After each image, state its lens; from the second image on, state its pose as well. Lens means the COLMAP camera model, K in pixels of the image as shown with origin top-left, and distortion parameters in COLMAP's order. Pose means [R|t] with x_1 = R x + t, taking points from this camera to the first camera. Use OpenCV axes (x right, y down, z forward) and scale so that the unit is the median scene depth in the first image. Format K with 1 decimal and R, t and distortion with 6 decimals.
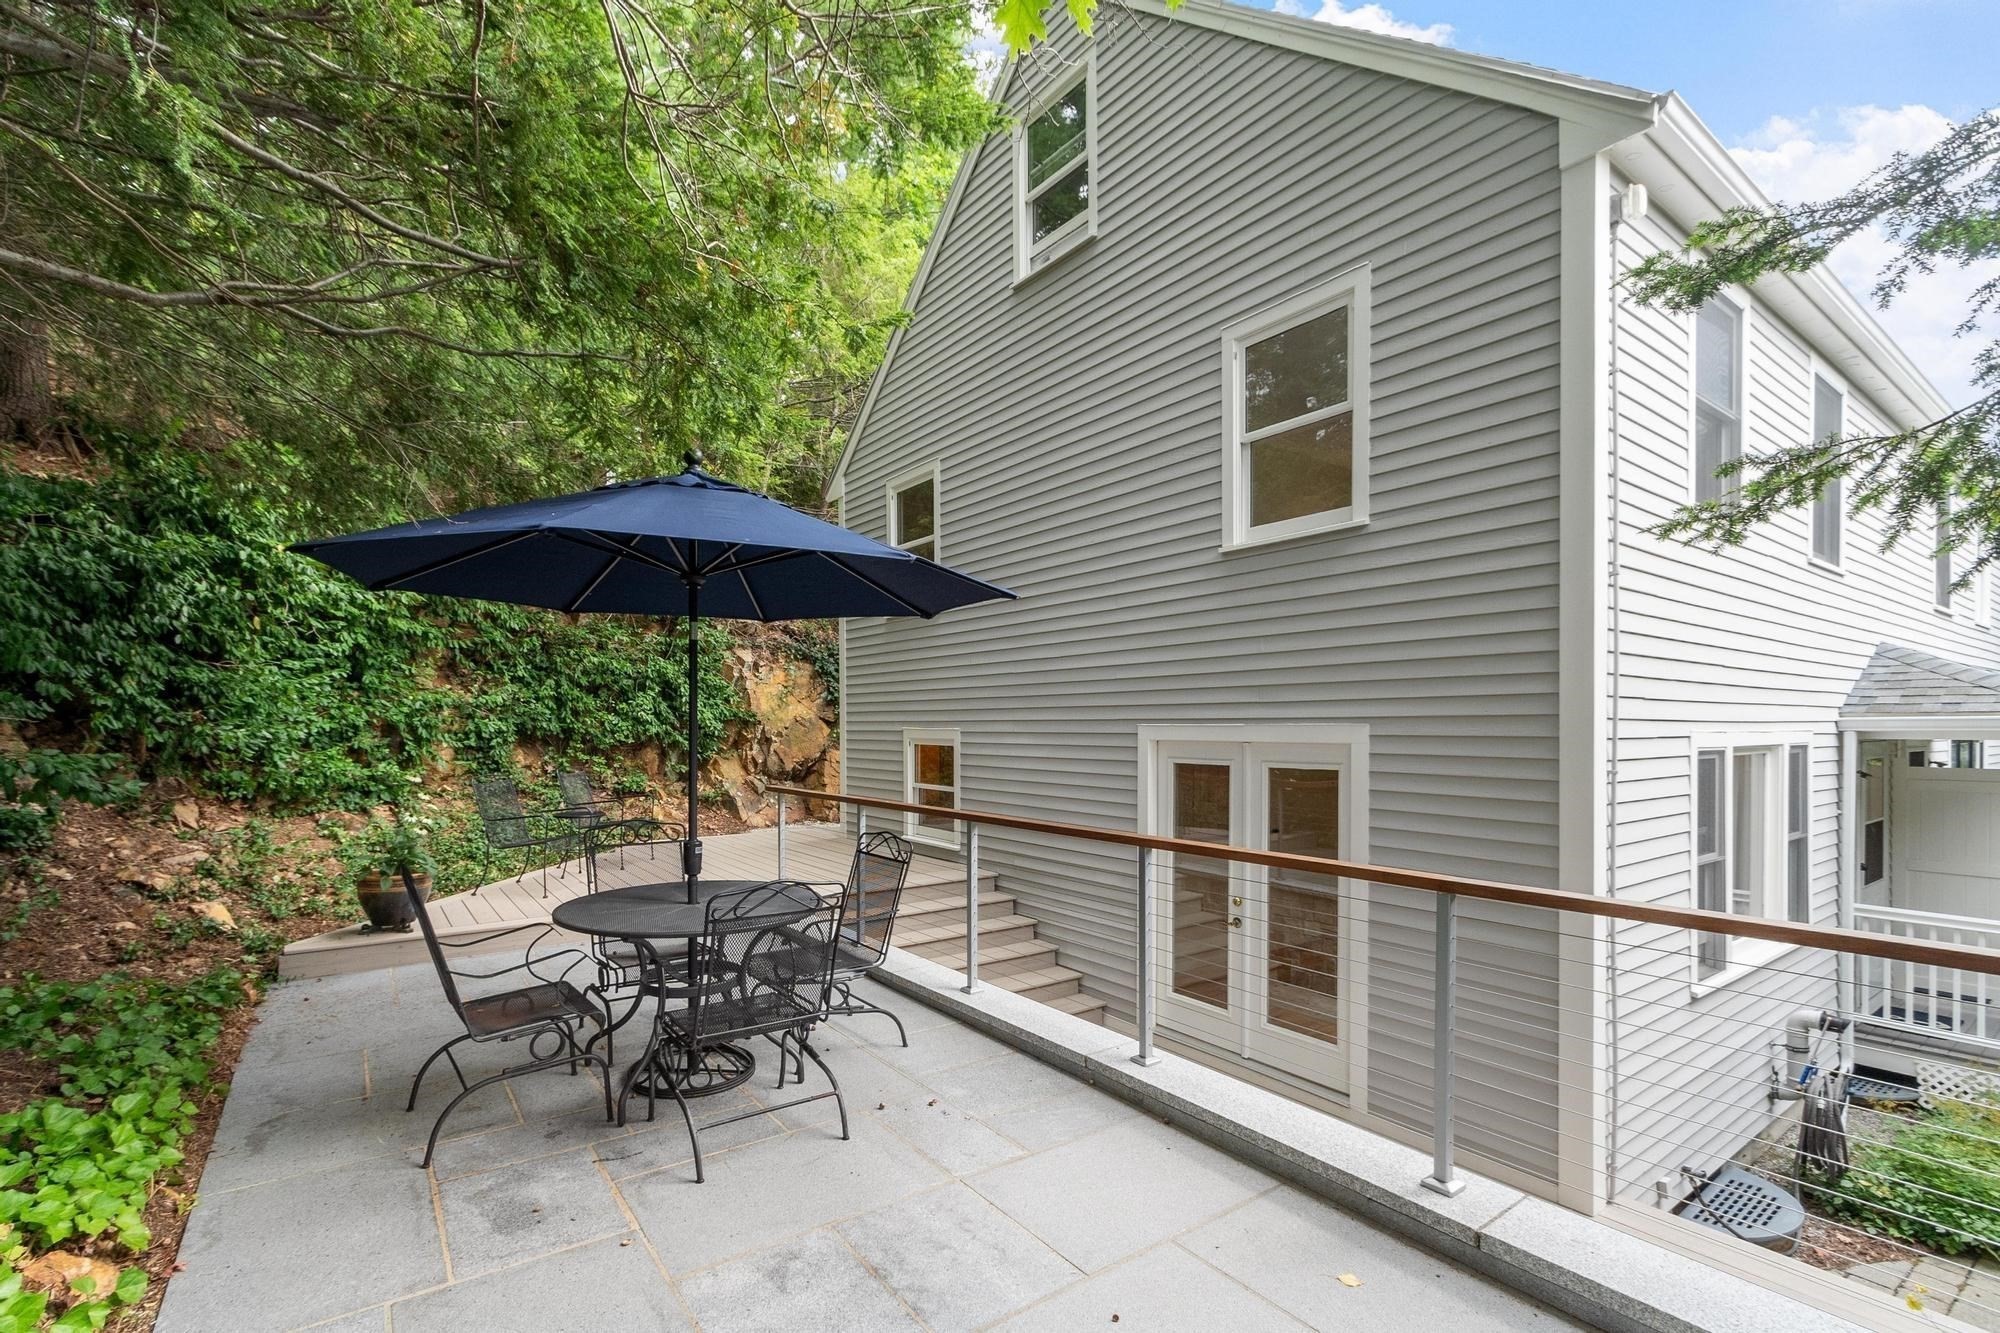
lens RADIAL K [[903.6, 0, 994.1], [0, 903.6, 730.5], [0, 0, 1]] dist [0.003585, -0.000670]
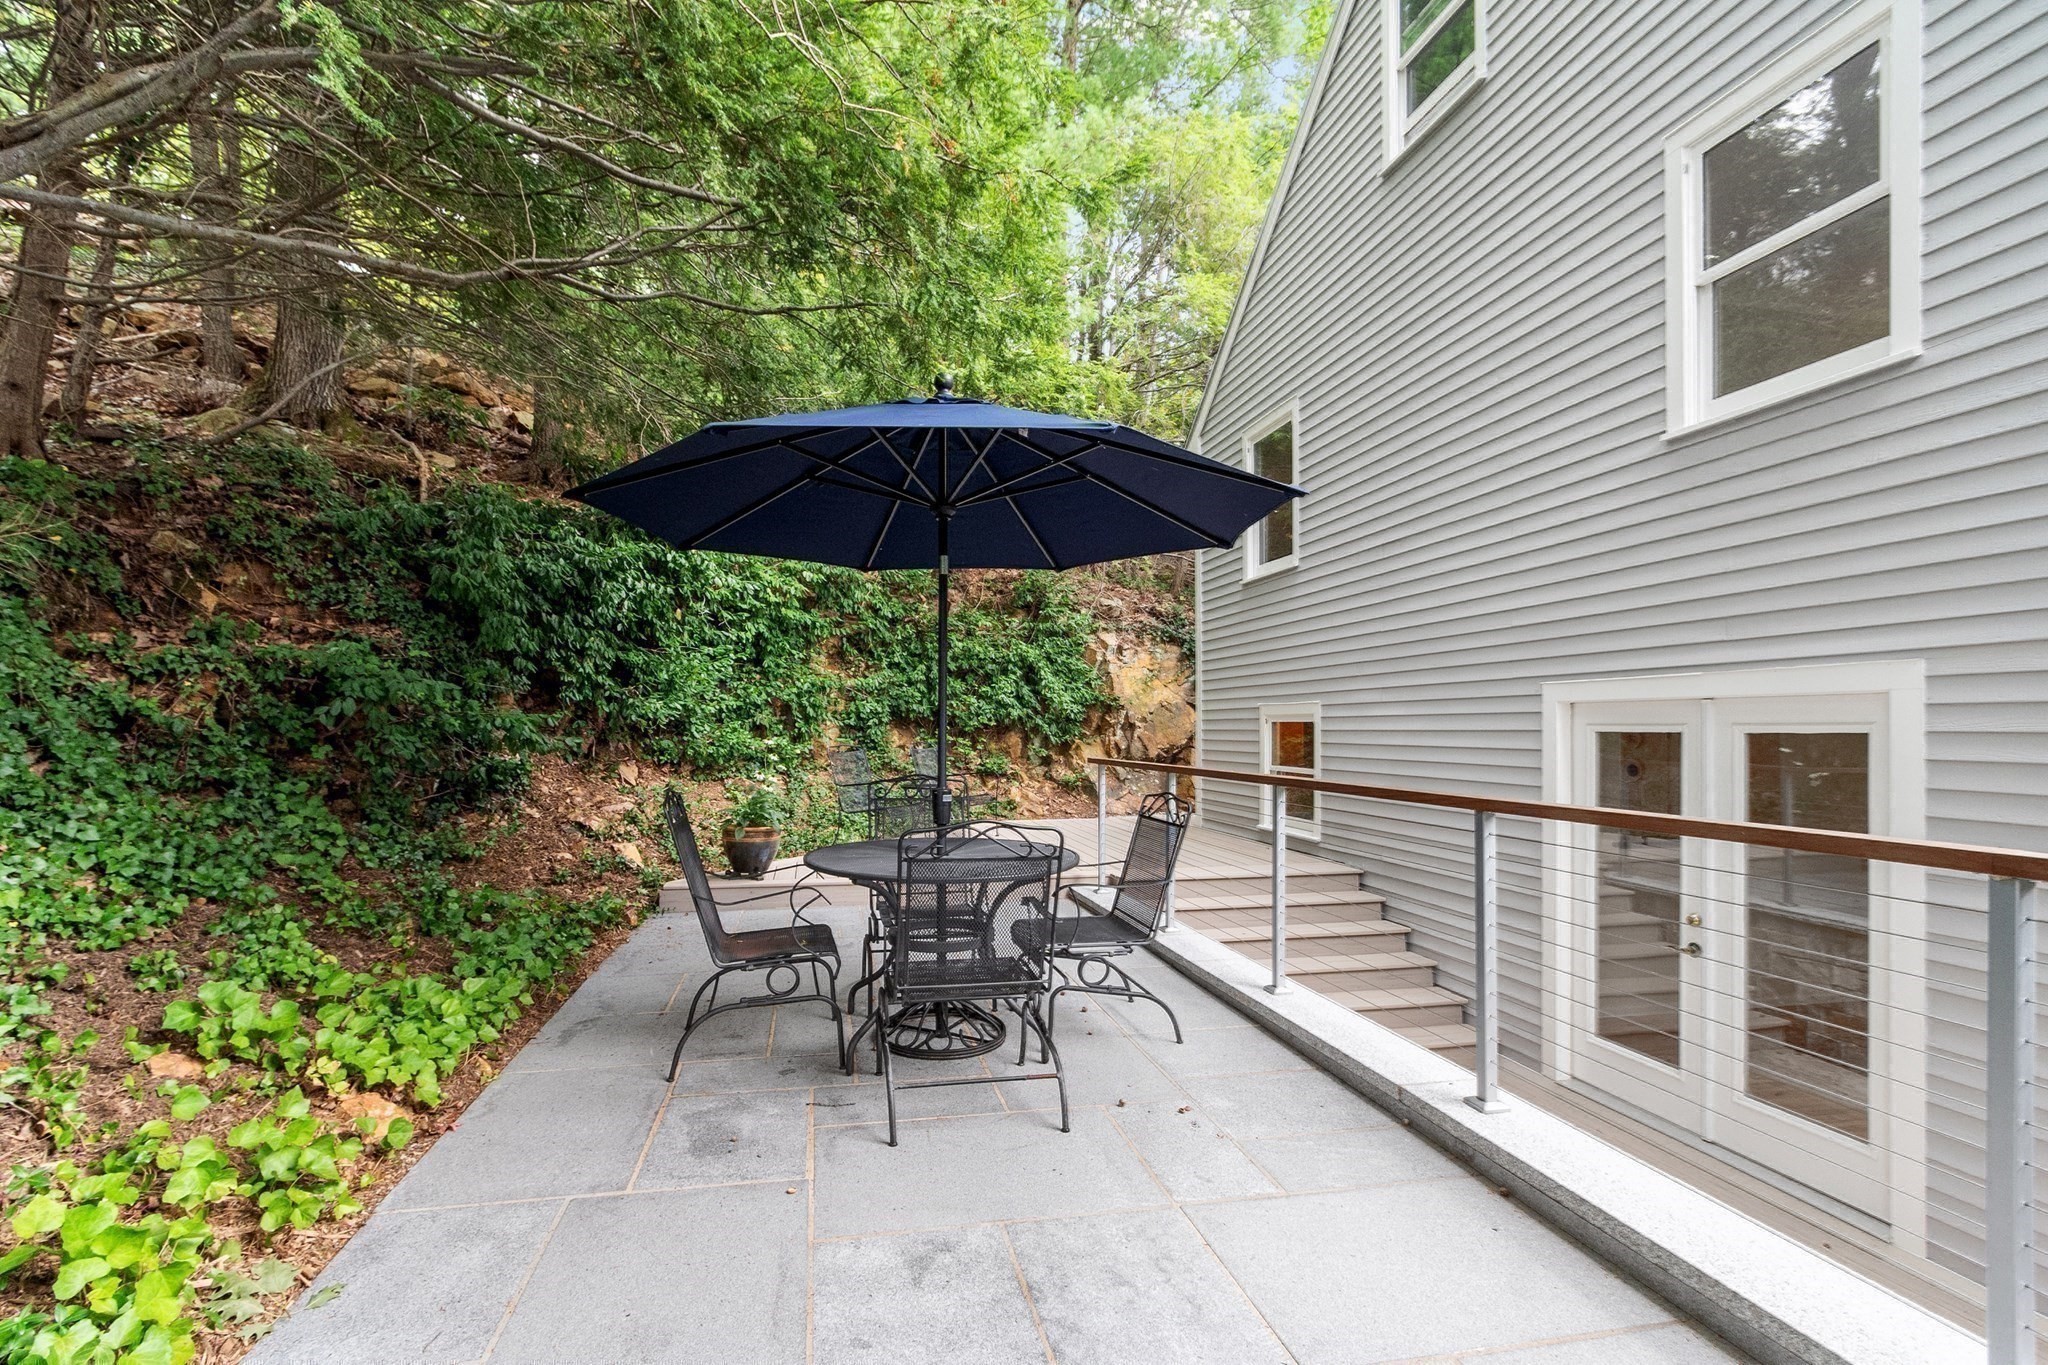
lens RADIAL K [[925.3, 0, 996.0], [0, 925.3, 722.2], [0, 0, 1]] dist [0.003585, -0.000670]
pose [[0.905396, -0.004476, -0.424545, 0.084983], [-0.000995, 0.999919, -0.012664, 0.044180], [0.424567, 0.011889, 0.905318, 0.101344]]
